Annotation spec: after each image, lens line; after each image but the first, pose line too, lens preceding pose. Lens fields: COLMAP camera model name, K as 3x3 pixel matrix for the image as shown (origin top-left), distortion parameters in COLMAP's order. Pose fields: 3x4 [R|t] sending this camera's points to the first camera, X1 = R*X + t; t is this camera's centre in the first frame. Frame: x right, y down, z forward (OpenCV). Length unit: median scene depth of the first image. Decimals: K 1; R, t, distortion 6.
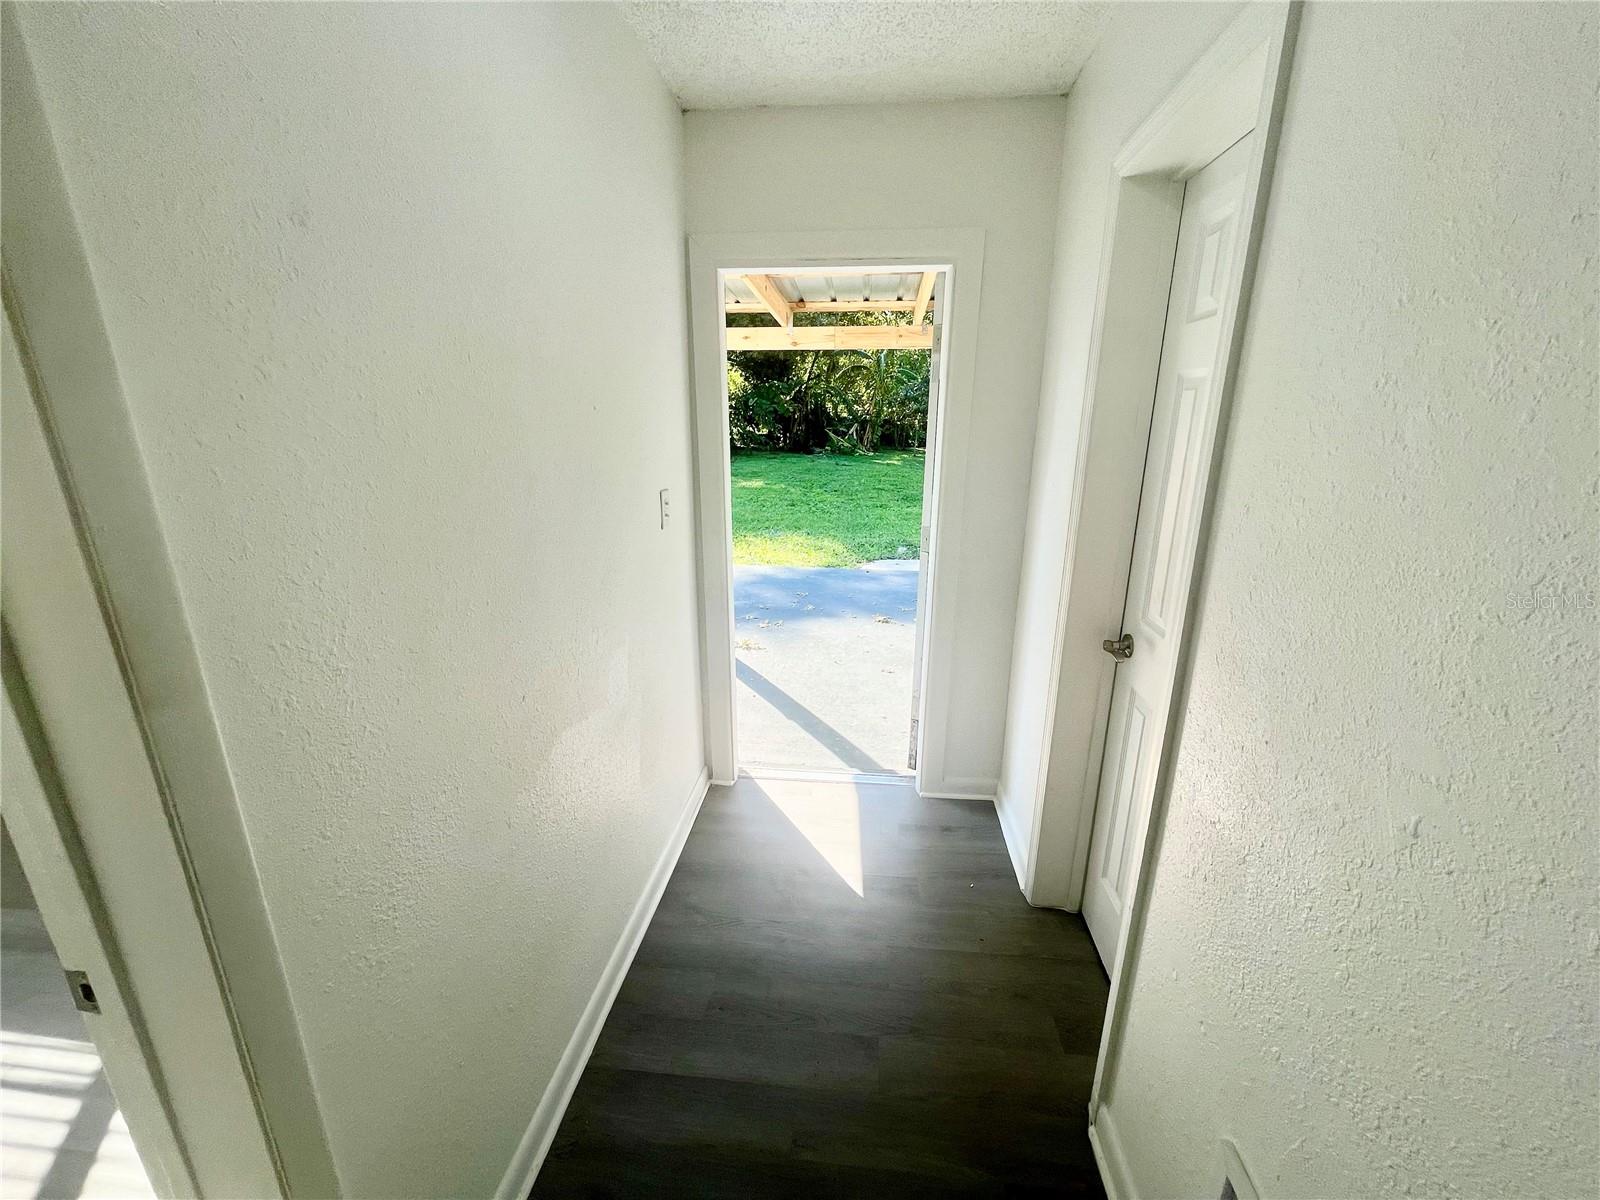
lens RADIAL K [[645.9, 0, 800.0], [0, 645.9, 600.0], [0, 0, 1]] dist [-0.001889, -0.000389]
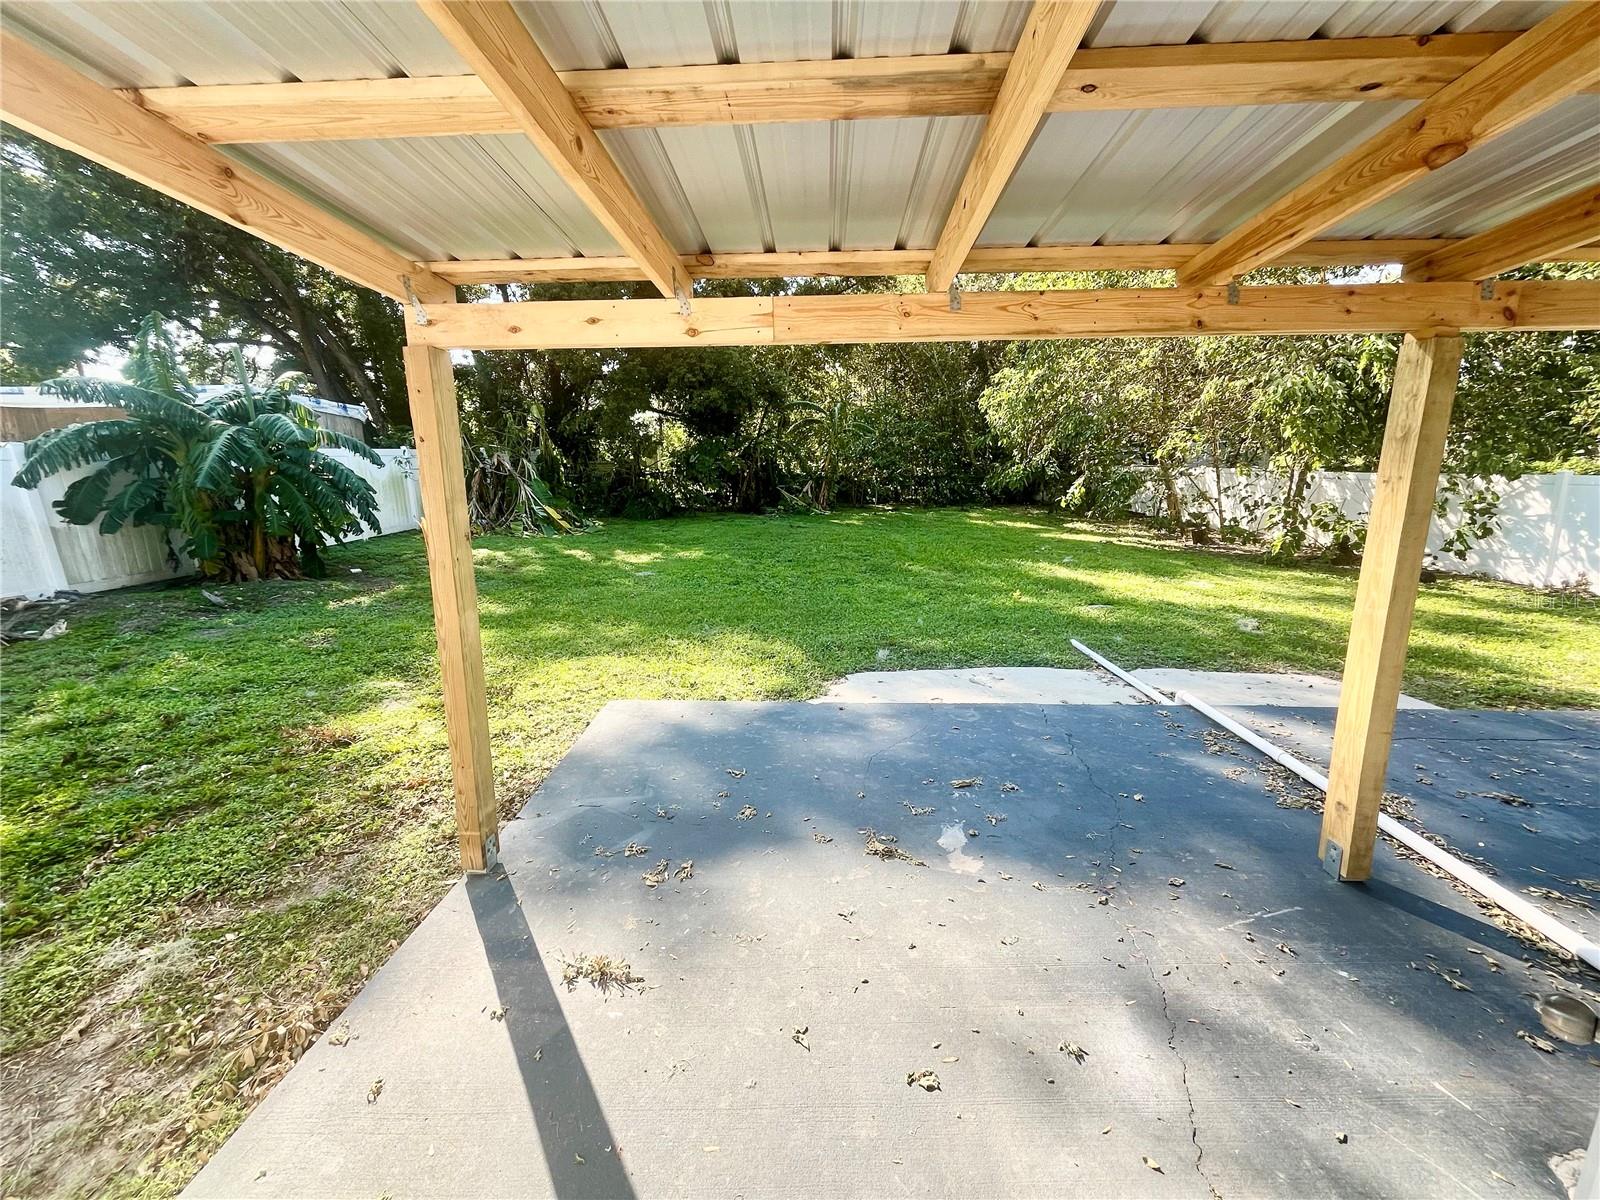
lens RADIAL K [[645.9, 0, 800.0], [0, 645.9, 600.0], [0, 0, 1]] dist [-0.001889, -0.000389]
pose [[0.997474, -0.026403, 0.065939, 0.009507], [0.031776, 0.996140, -0.081822, -0.040908], [-0.063524, 0.083710, 0.994463, 0.141104]]
